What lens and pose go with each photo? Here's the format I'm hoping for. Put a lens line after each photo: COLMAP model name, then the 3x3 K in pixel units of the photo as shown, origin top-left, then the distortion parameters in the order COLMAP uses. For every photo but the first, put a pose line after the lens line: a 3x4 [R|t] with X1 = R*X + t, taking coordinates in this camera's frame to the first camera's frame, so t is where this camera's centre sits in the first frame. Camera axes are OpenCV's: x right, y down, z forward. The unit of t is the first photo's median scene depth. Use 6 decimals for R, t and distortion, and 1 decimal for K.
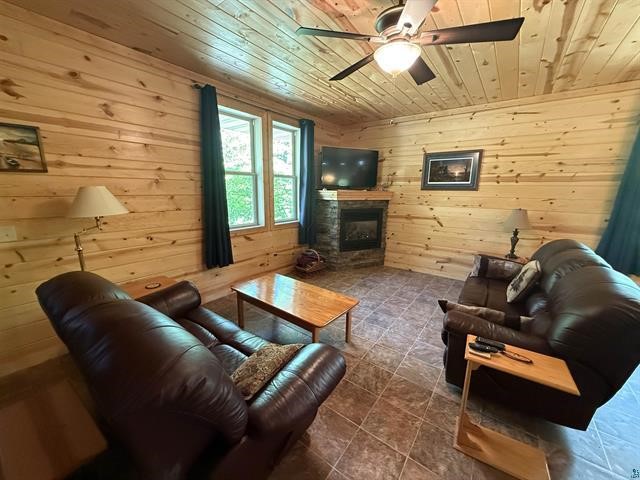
lens RADIAL K [[255.8, 0, 318.8], [0, 255.8, 240.5], [0, 0, 1]] dist [-0.000508, -0.000020]
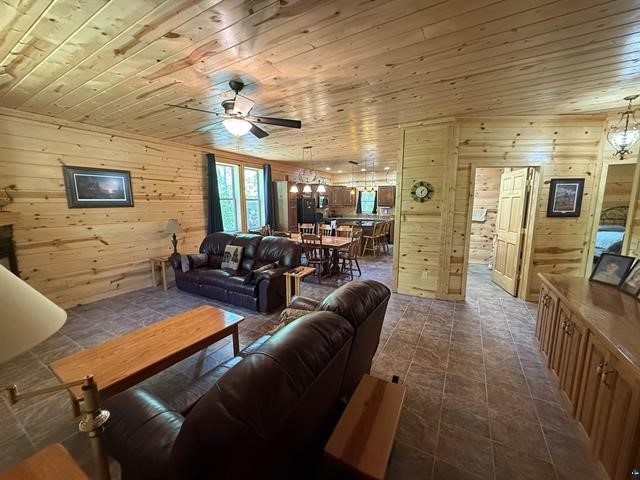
lens RADIAL K [[255.8, 0, 317.1], [0, 255.8, 241.1], [0, 0, 1]] dist [-0.000508, -0.000020]
pose [[-0.117986, -0.160322, 0.979988, -0.593567], [0.202362, 0.962290, 0.181790, -0.090058], [-0.972178, 0.219761, -0.081093, 0.332814]]
